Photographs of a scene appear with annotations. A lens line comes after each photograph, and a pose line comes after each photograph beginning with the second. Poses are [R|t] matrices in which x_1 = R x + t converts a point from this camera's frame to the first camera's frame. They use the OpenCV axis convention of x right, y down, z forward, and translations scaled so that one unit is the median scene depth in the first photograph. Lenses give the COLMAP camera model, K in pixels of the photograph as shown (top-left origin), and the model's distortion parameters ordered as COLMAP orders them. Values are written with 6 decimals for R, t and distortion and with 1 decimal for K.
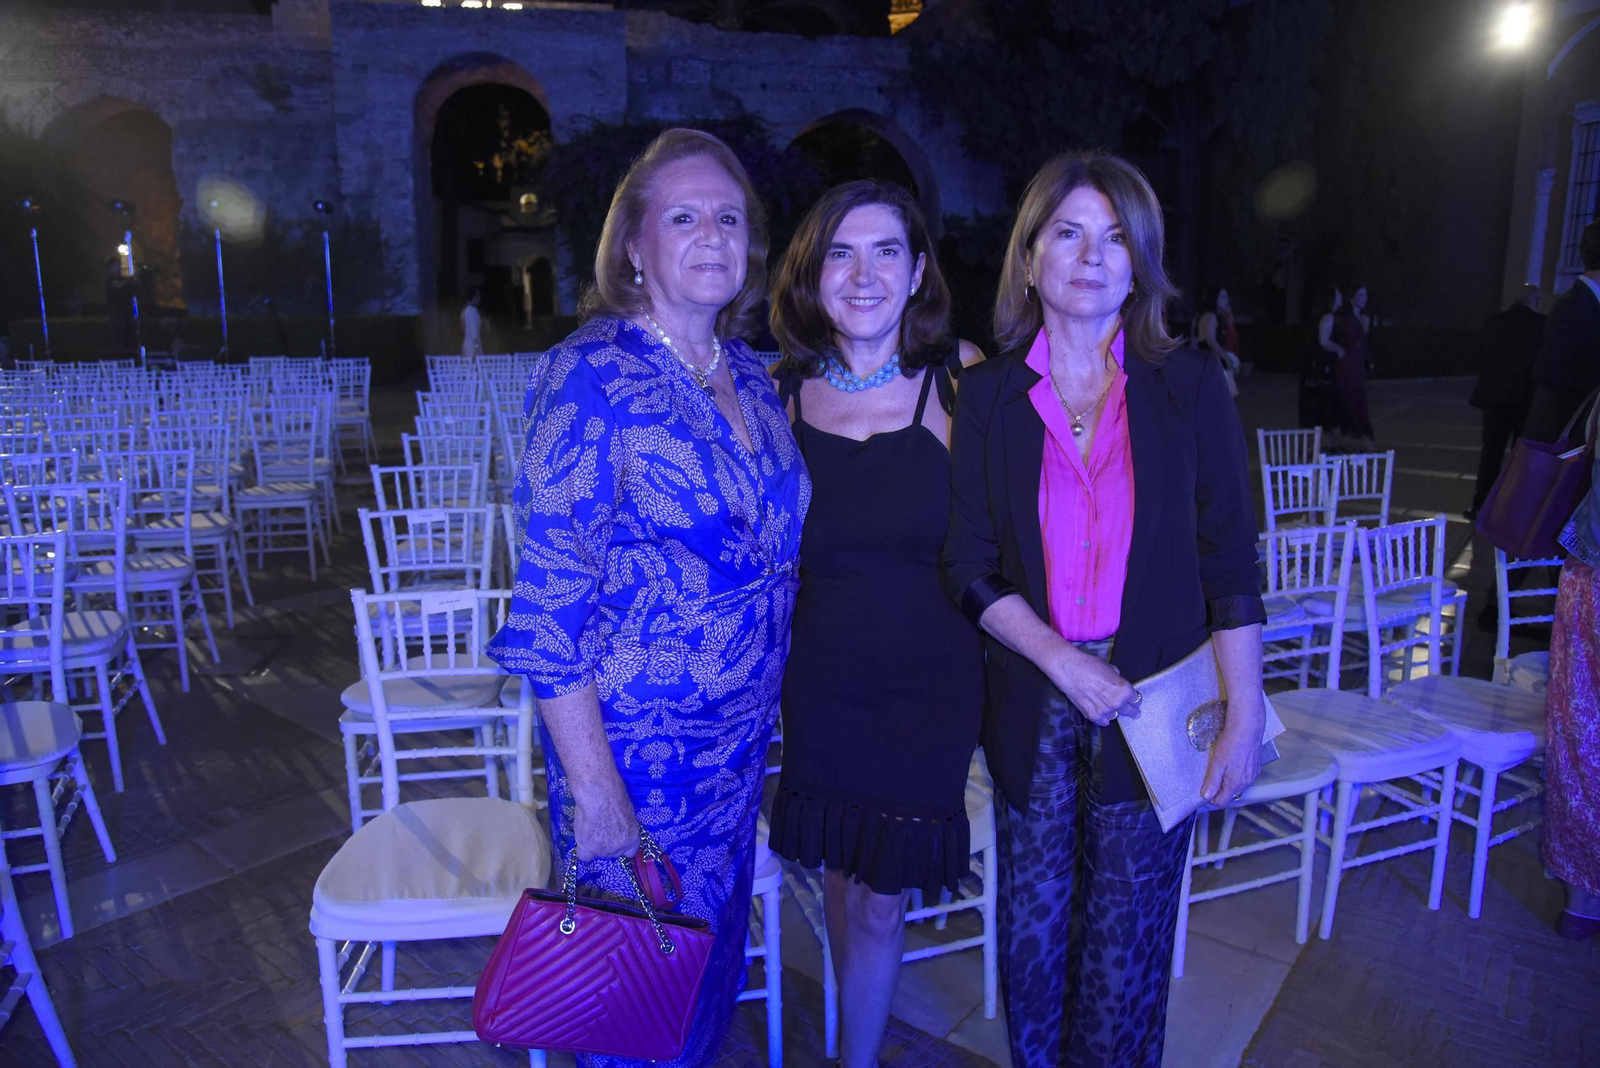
lens RADIAL K [[1071.4, 0, 800.0], [0, 1071.4, 534.0], [0, 0, 1]] dist [-0.095419, 0.047998]
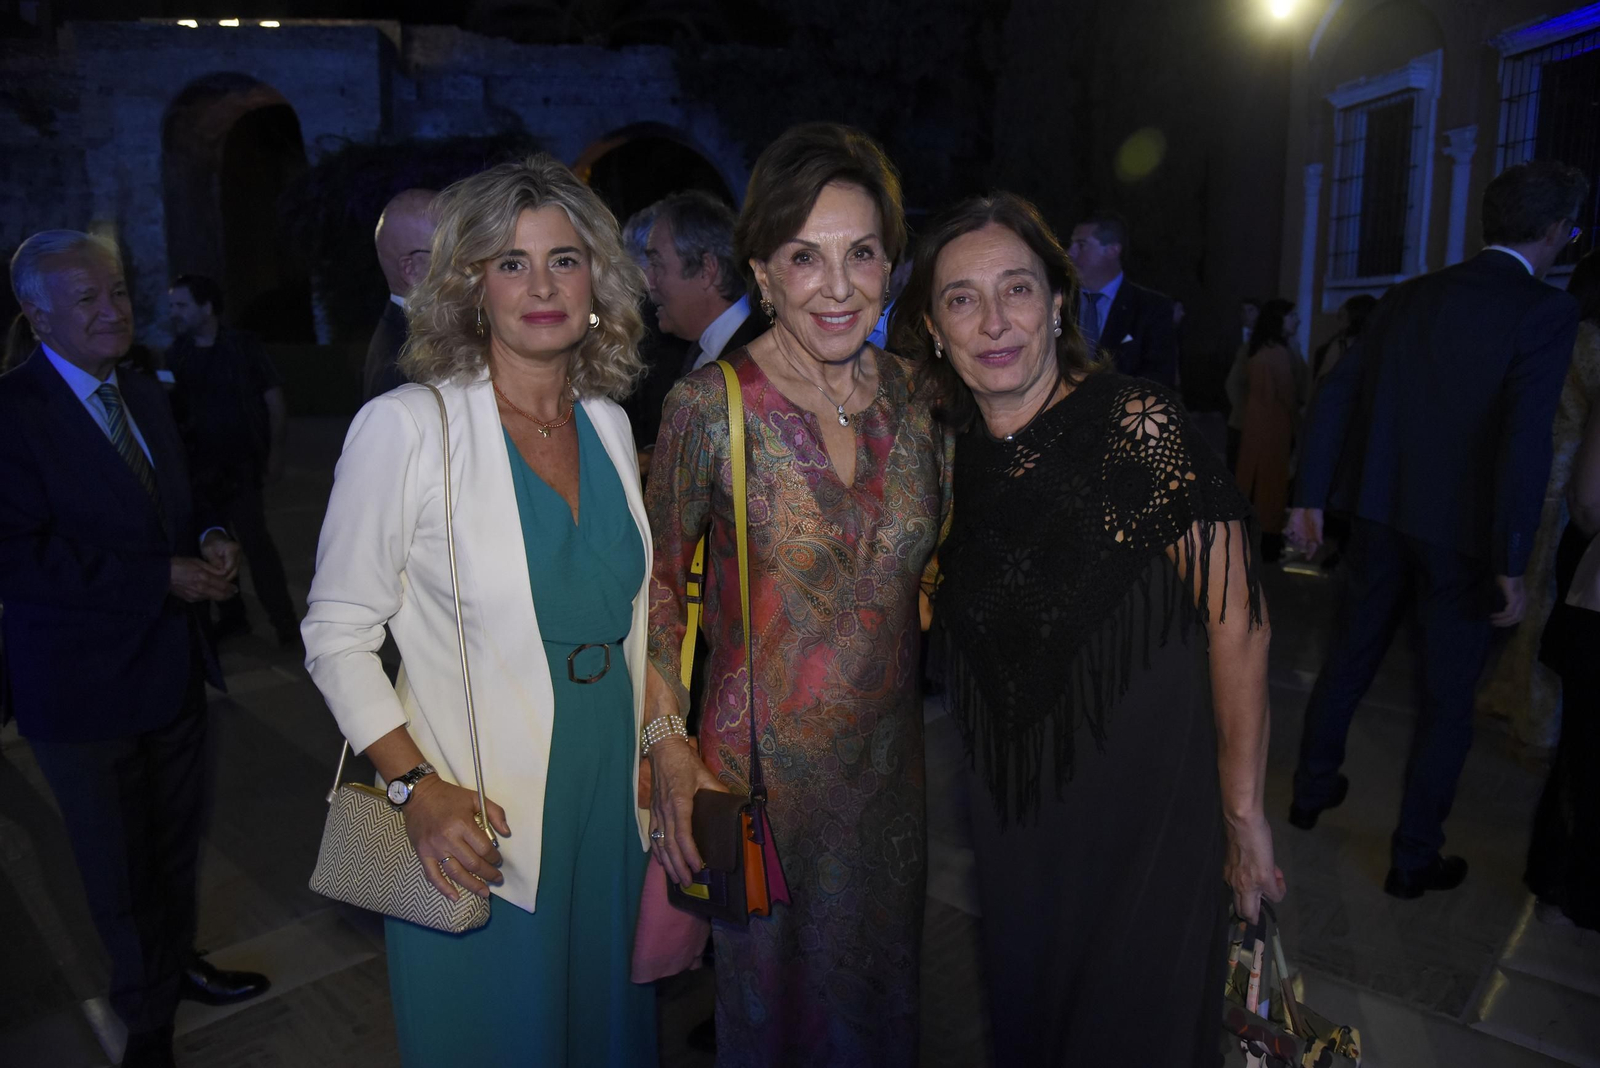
lens RADIAL K [[1071.4, 0, 800.0], [0, 1071.4, 534.0], [0, 0, 1]] dist [-0.095419, 0.047998]
pose [[0.986273, 0.046951, -0.158307, 0.375497], [-0.050875, 0.998488, -0.020827, -0.041359], [0.157089, 0.028595, 0.987170, 0.149281]]
